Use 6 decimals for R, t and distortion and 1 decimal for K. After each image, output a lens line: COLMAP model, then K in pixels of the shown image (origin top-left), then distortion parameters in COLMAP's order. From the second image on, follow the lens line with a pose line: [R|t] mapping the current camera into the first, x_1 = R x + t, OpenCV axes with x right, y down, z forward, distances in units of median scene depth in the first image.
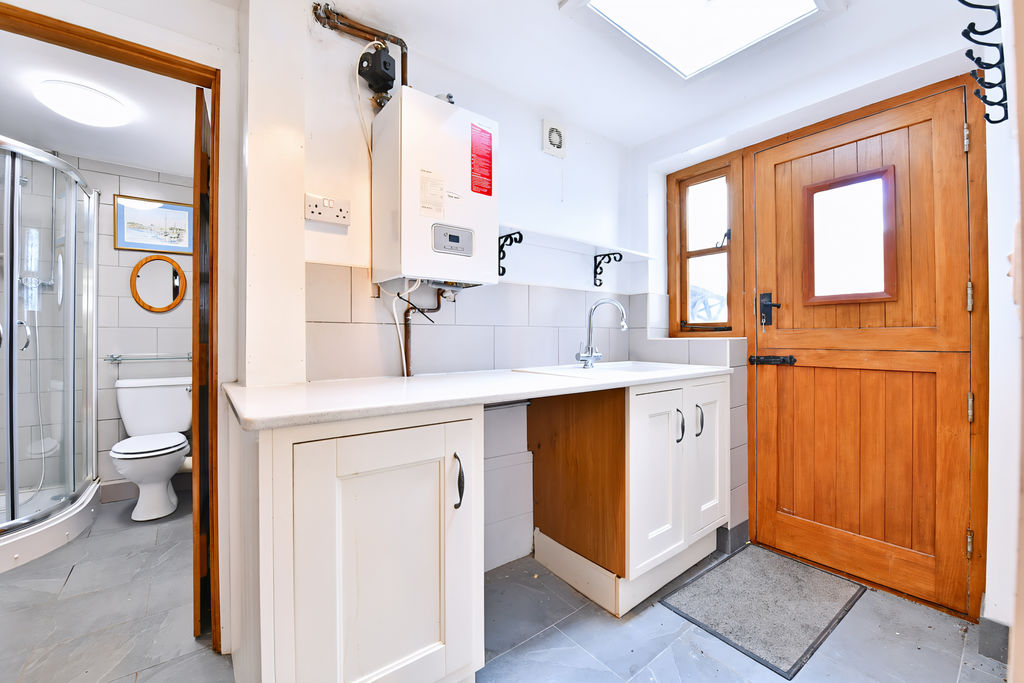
lens RADIAL K [[408.5, 0, 515.3], [0, 408.5, 337.3], [0, 0, 1]] dist [-0.014650, -0.003091]
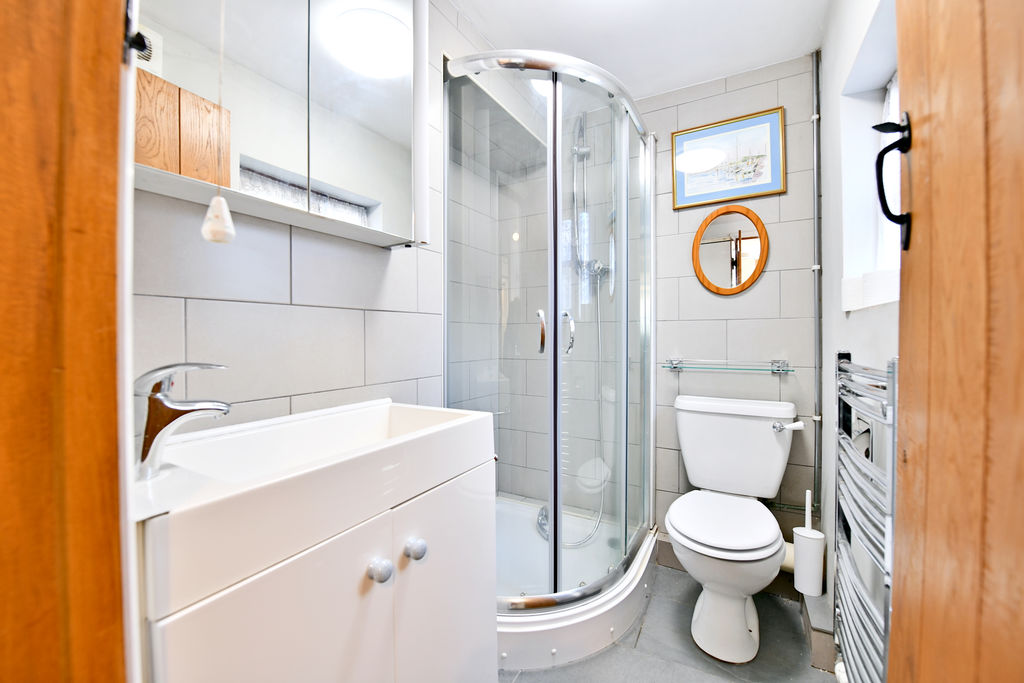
lens RADIAL K [[408.5, 0, 515.3], [0, 408.5, 337.3], [0, 0, 1]] dist [-0.014650, -0.003091]
pose [[0.394689, 0.000768, -0.918814, -0.459628], [0.002167, 0.999996, 0.001767, 0.001776], [0.918812, -0.002689, 0.394686, 0.468864]]
